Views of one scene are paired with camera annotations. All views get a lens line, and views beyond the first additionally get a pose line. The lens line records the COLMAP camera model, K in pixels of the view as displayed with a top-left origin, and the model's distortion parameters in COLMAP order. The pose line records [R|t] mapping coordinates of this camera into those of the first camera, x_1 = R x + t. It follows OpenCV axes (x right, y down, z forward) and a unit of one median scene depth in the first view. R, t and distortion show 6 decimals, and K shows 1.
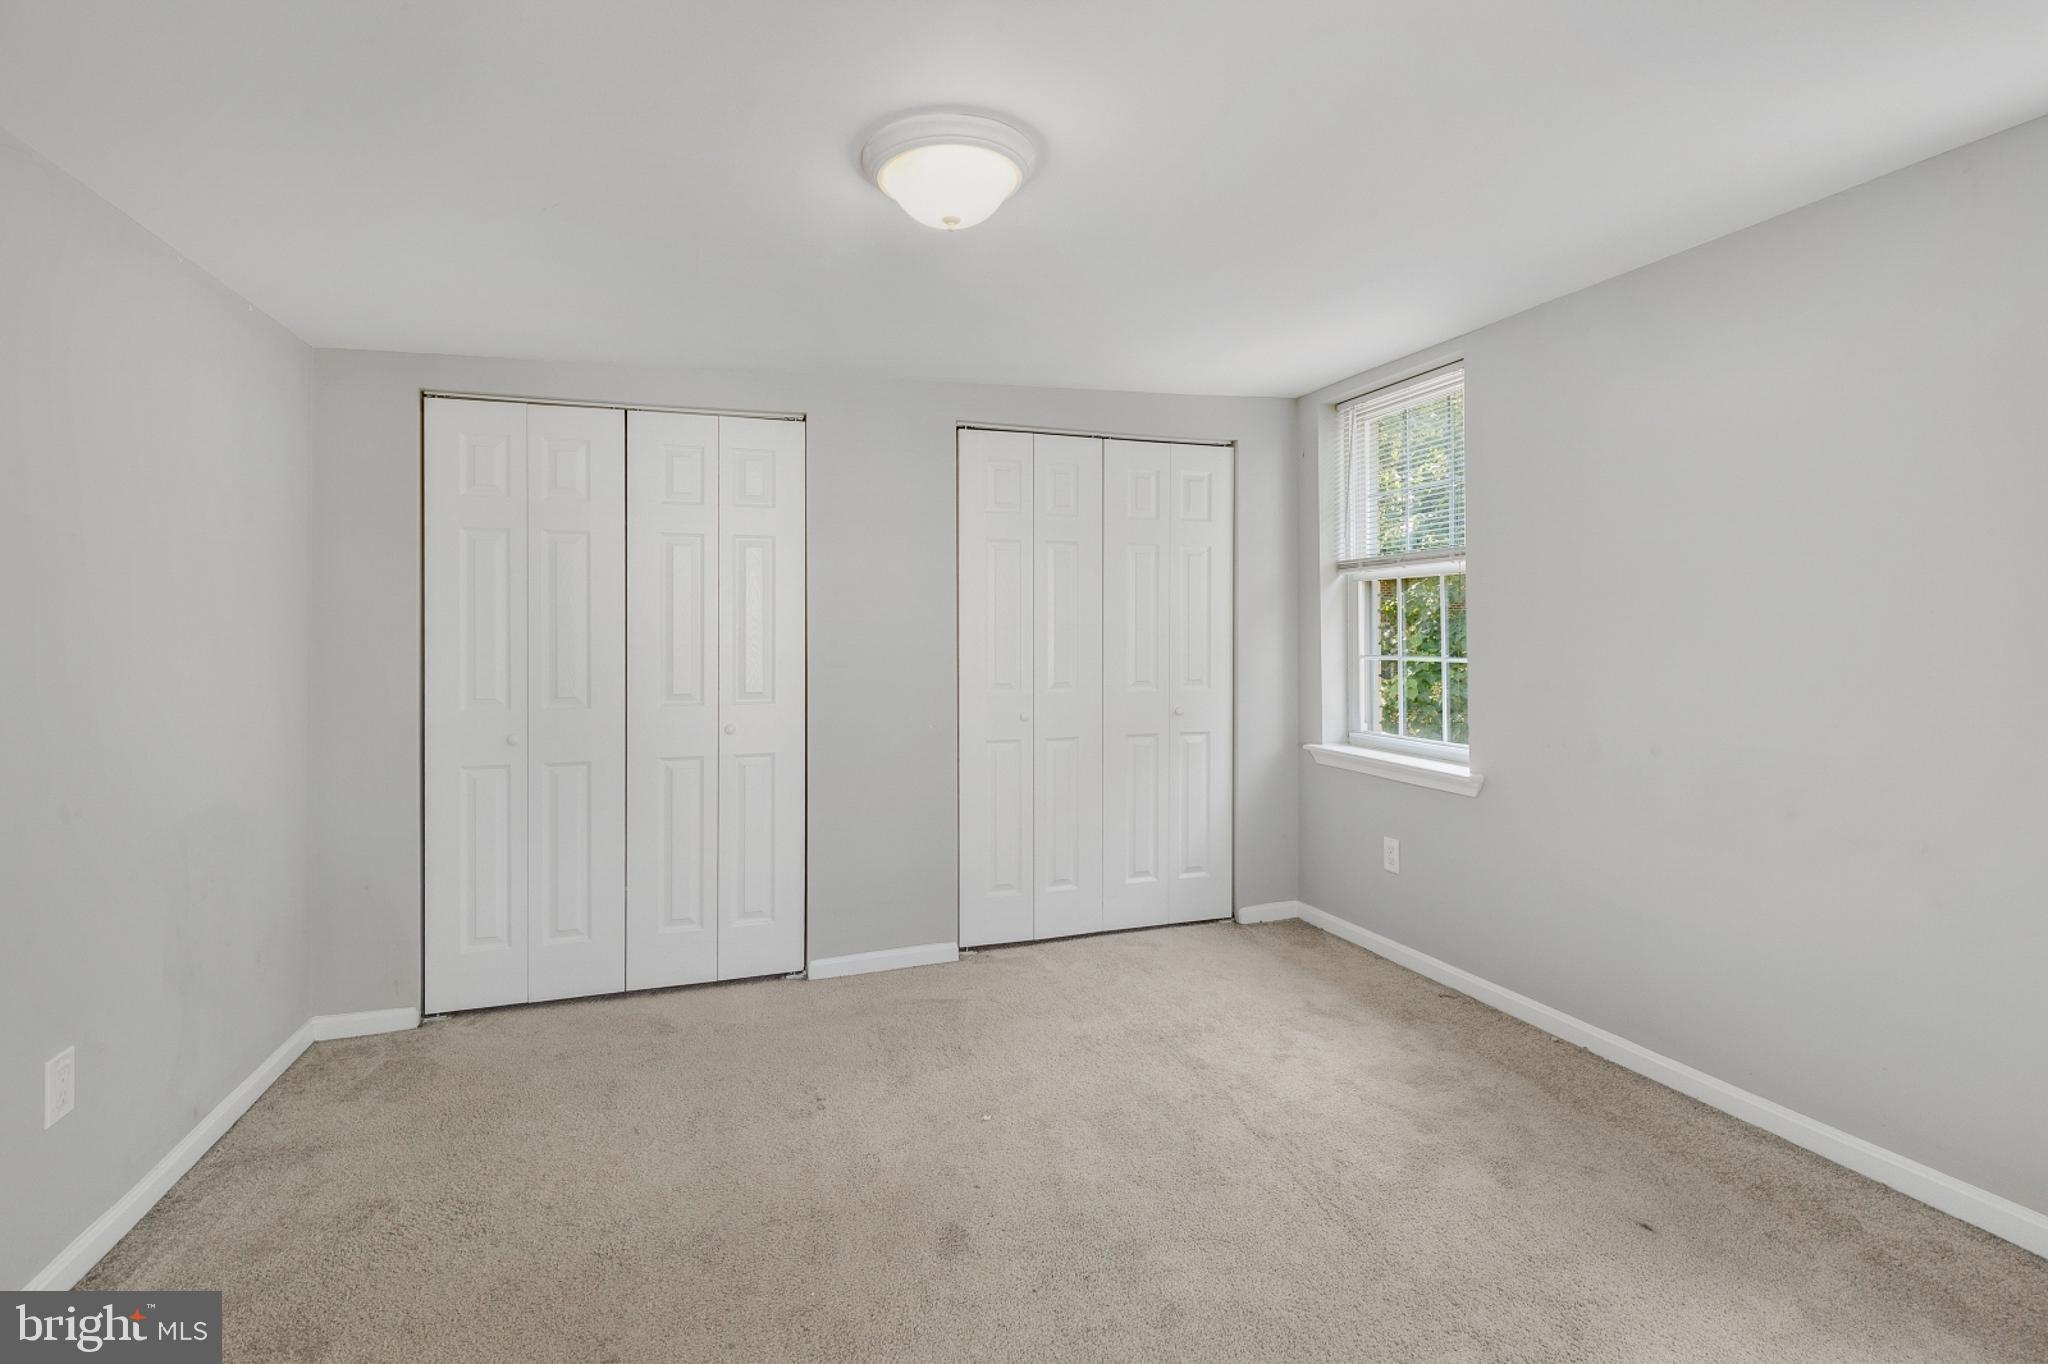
lens RADIAL K [[951.3, 0, 1021.1], [0, 951.3, 612.8], [0, 0, 1]] dist [0.002282, -0.000439]
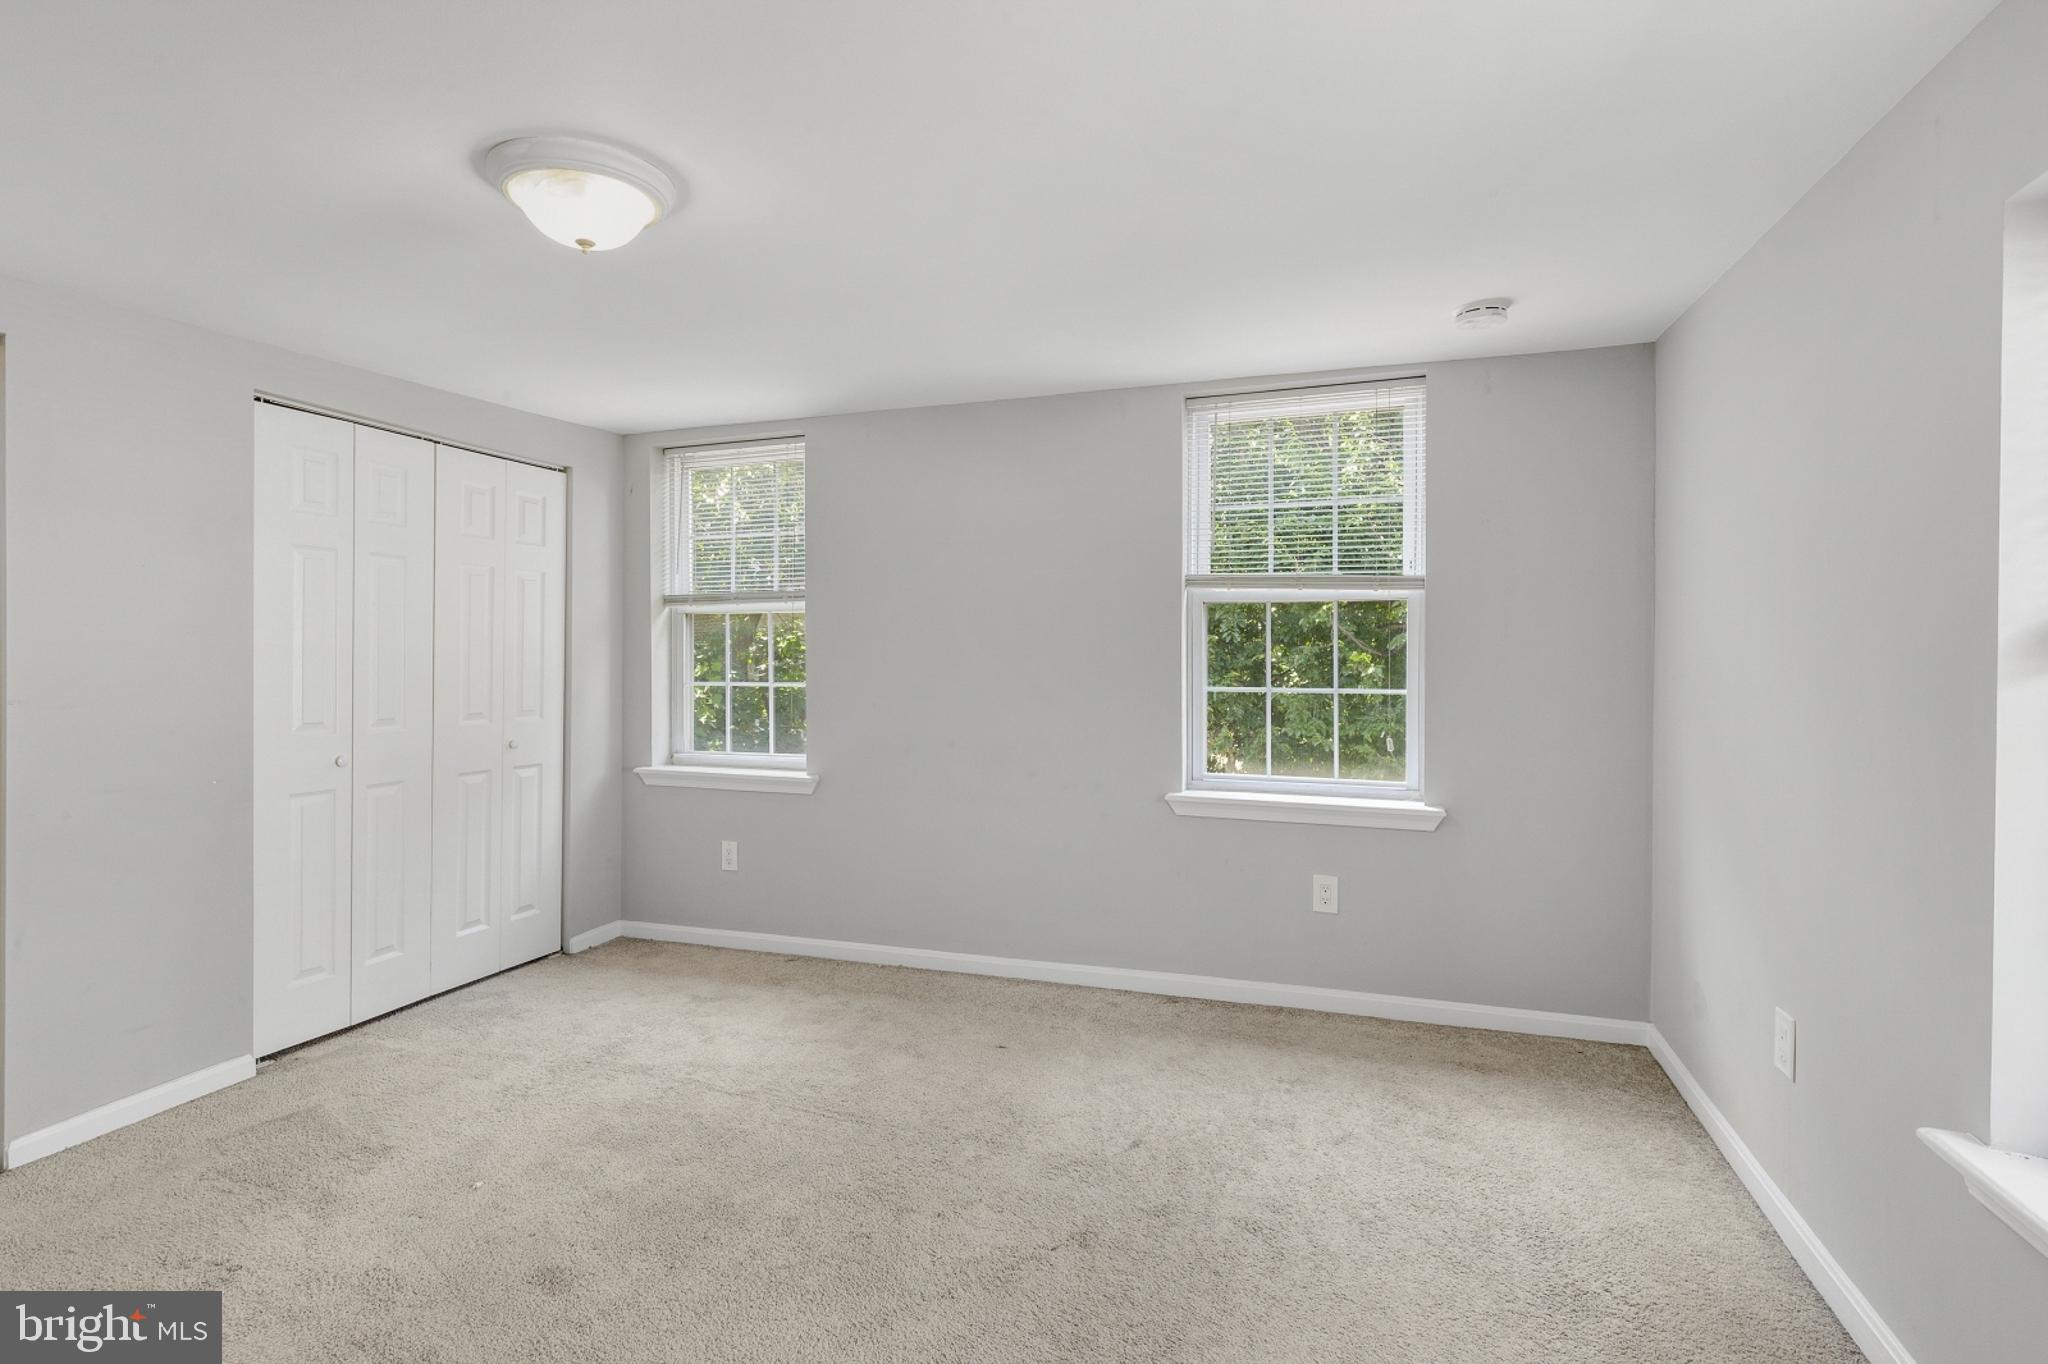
lens RADIAL K [[961.1, 0, 1022.8], [0, 961.1, 647.4], [0, 0, 1]] dist [0.008029, -0.000979]
pose [[0.622440, 0.014091, 0.782541, -0.321731], [-0.015899, 0.999859, -0.005357, 0.005037], [-0.782506, -0.009107, 0.622576, 0.008083]]
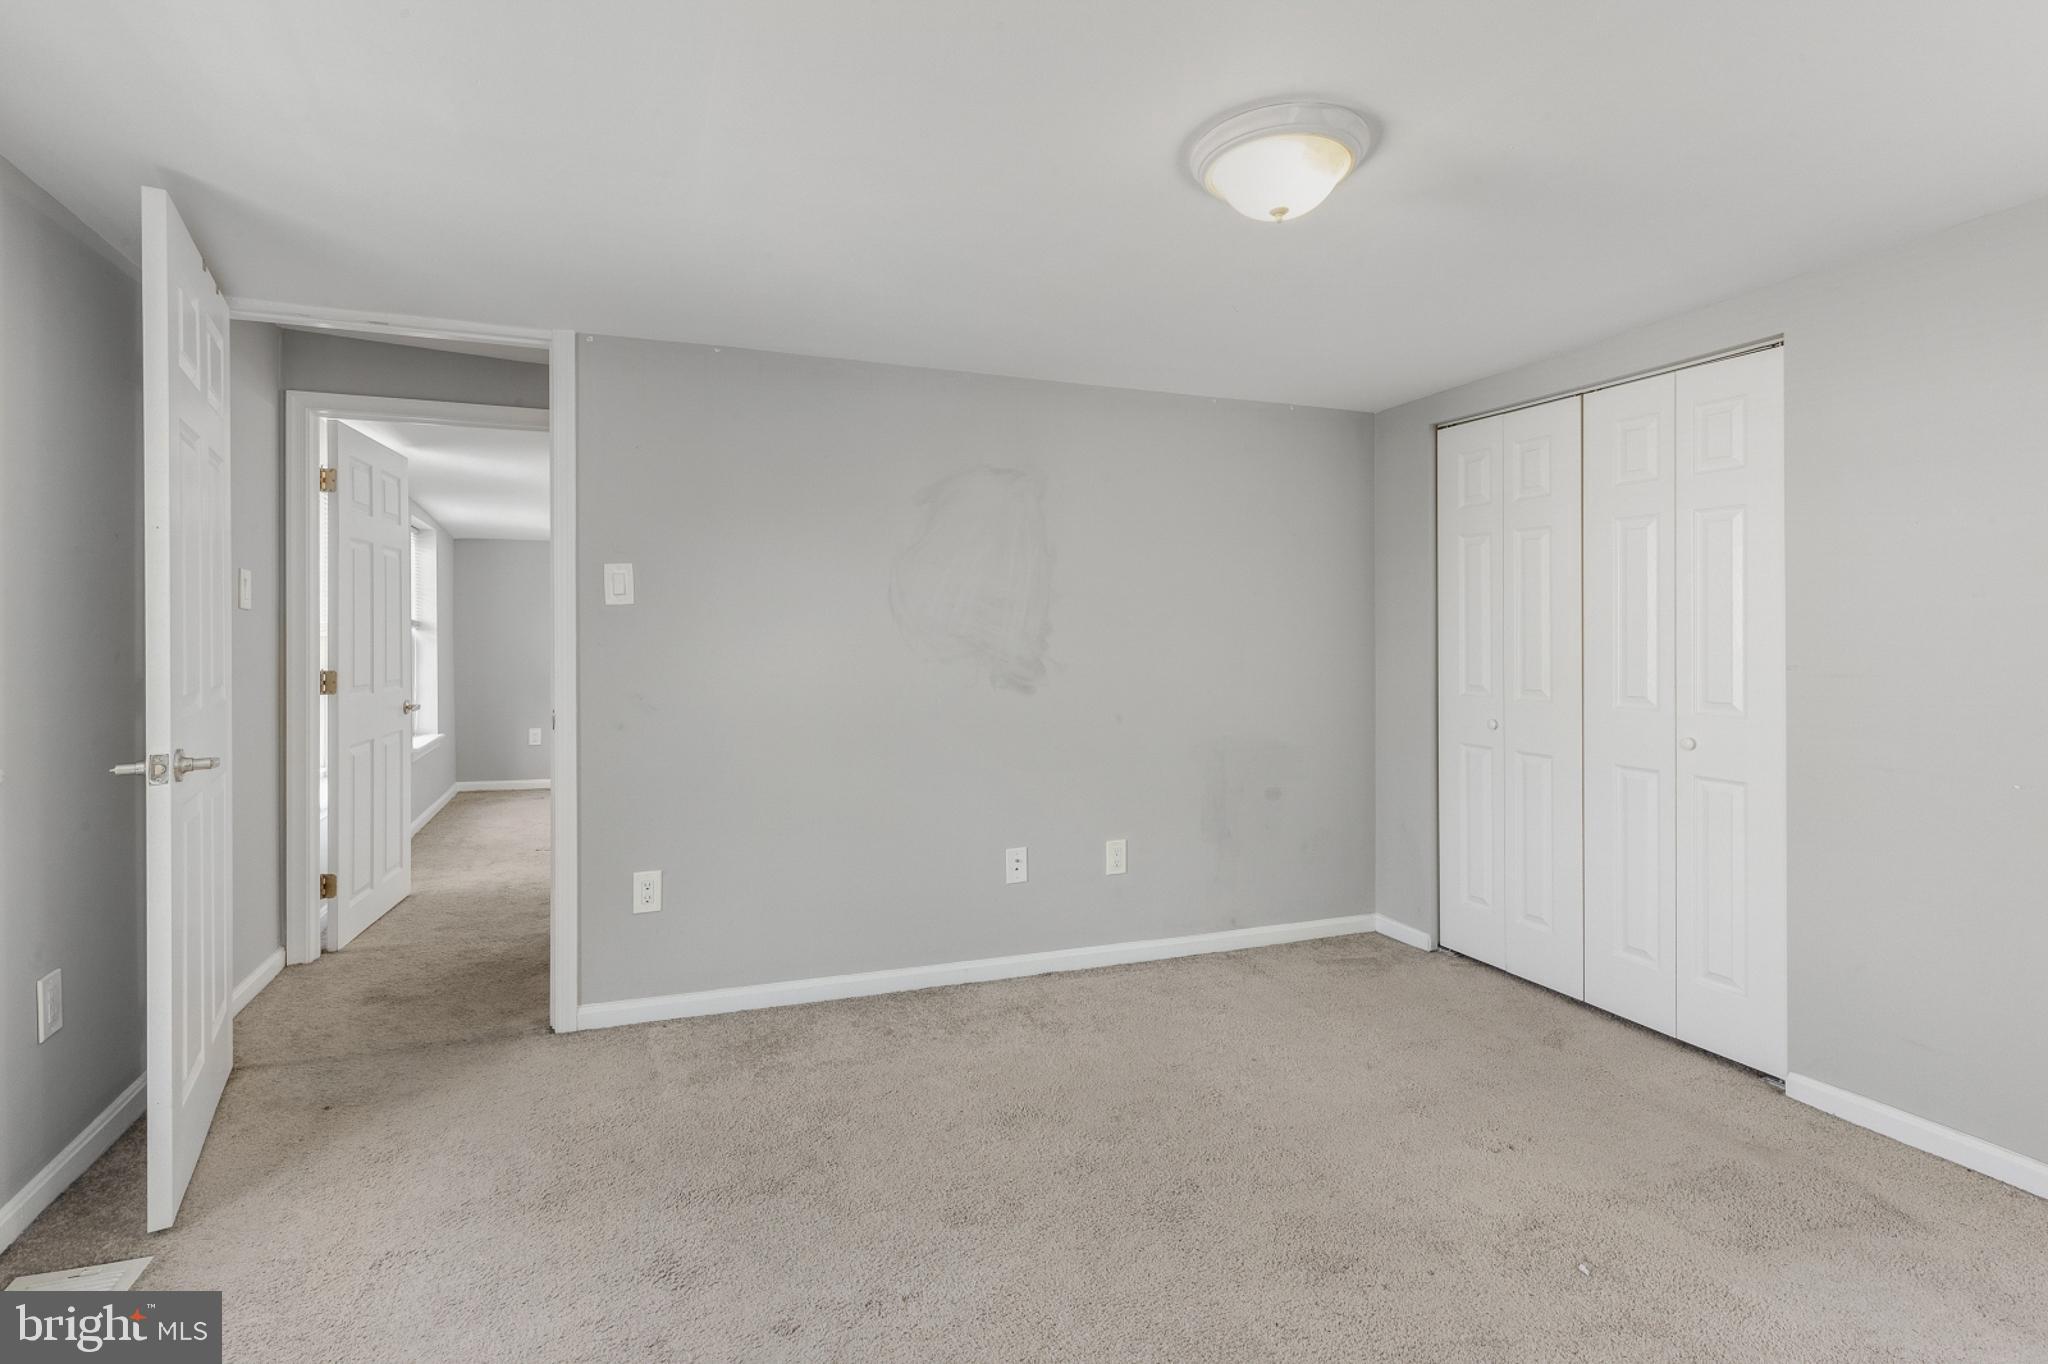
lens RADIAL K [[949.5, 0, 1008.6], [0, 949.5, 637.1], [0, 0, 1]] dist [0.004161, -0.000722]
pose [[0.058400, 0.015259, -0.998177, 0.489033], [0.013852, 0.999775, 0.016093, 0.005660], [0.998197, -0.014767, 0.058175, 0.359405]]
